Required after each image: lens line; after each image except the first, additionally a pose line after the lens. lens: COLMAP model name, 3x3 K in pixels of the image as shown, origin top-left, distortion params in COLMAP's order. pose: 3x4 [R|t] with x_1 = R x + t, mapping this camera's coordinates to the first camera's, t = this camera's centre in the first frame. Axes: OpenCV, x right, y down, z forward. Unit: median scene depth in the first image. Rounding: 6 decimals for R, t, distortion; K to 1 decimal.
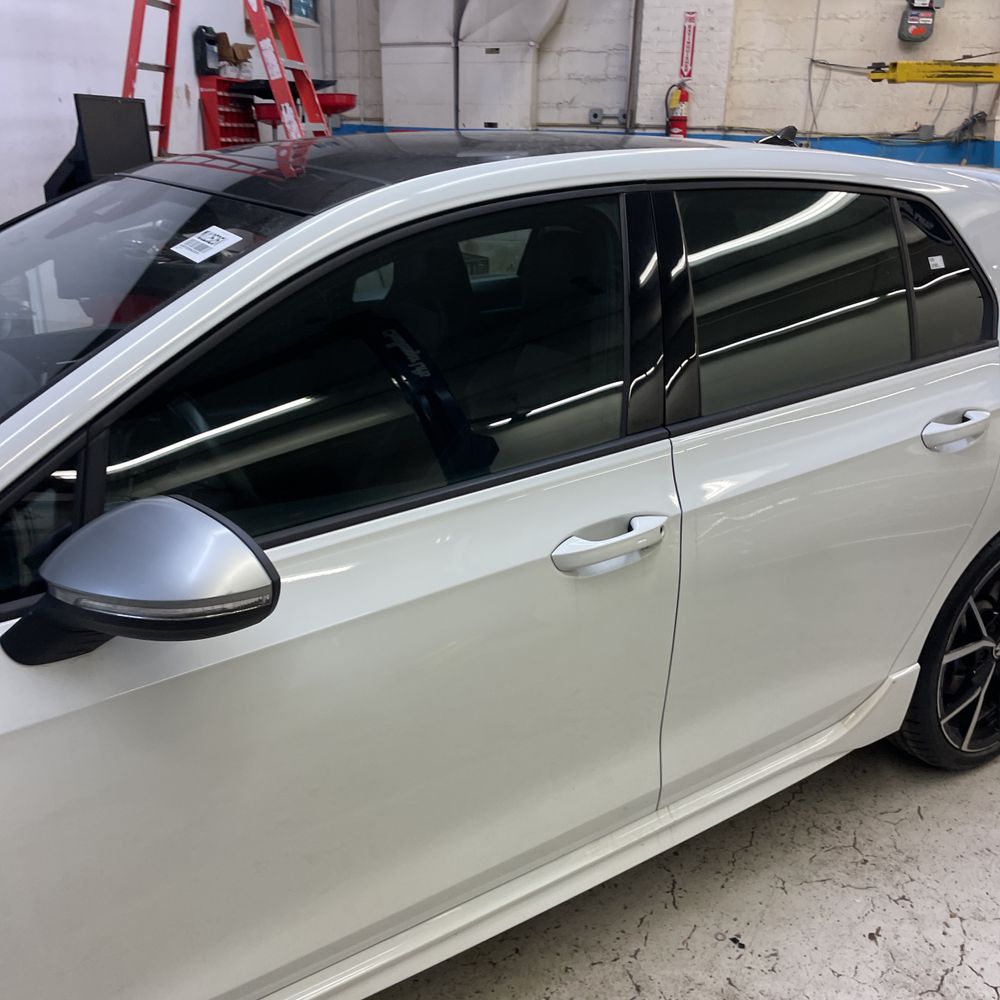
lens RADIAL K [[1016.0, 0, 500.0], [0, 1016.0, 500.0], [0, 0, 1]] dist [0.090000, -0.115153]
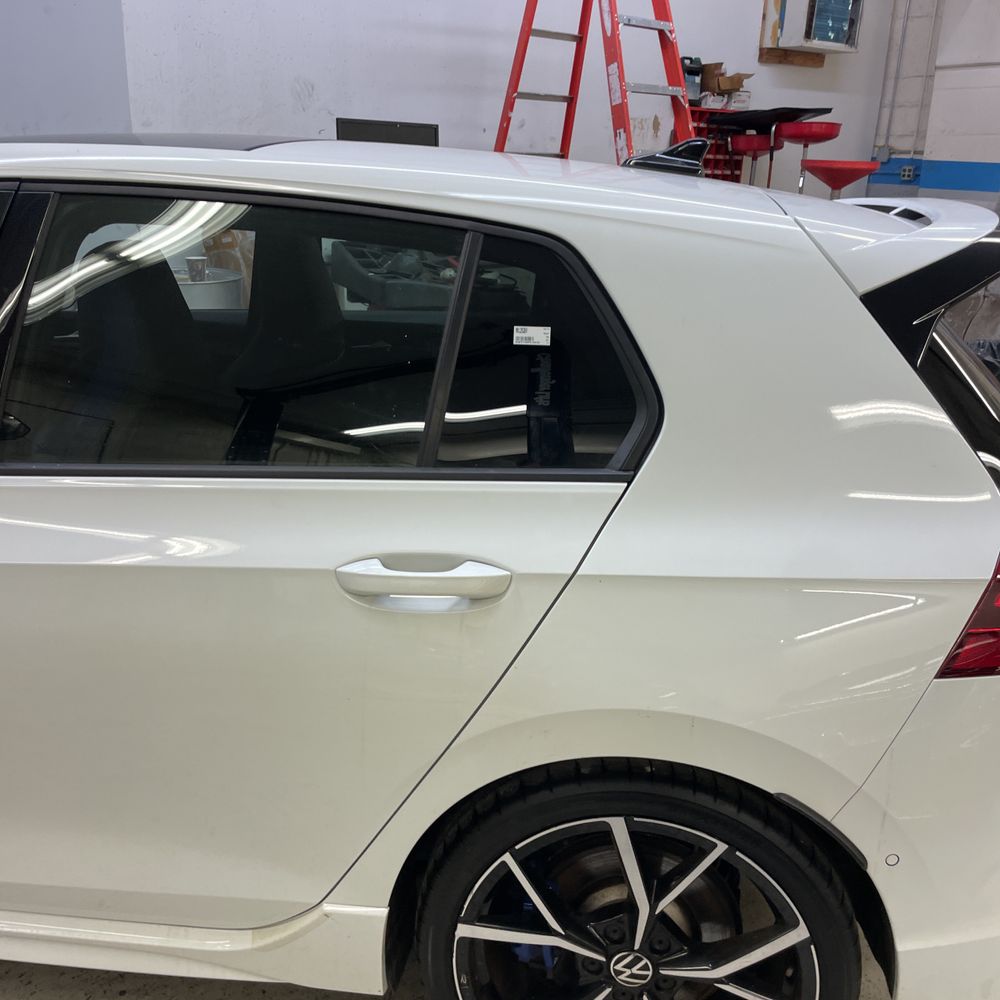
lens RADIAL K [[1016.0, 0, 500.0], [0, 1016.0, 500.0], [0, 0, 1]] dist [0.090000, -0.115153]
pose [[0.761688, 0.212393, -0.612145, 0.254351], [-0.235644, 0.970859, 0.043644, -0.046922], [0.603576, 0.111006, 0.789540, 0.154938]]
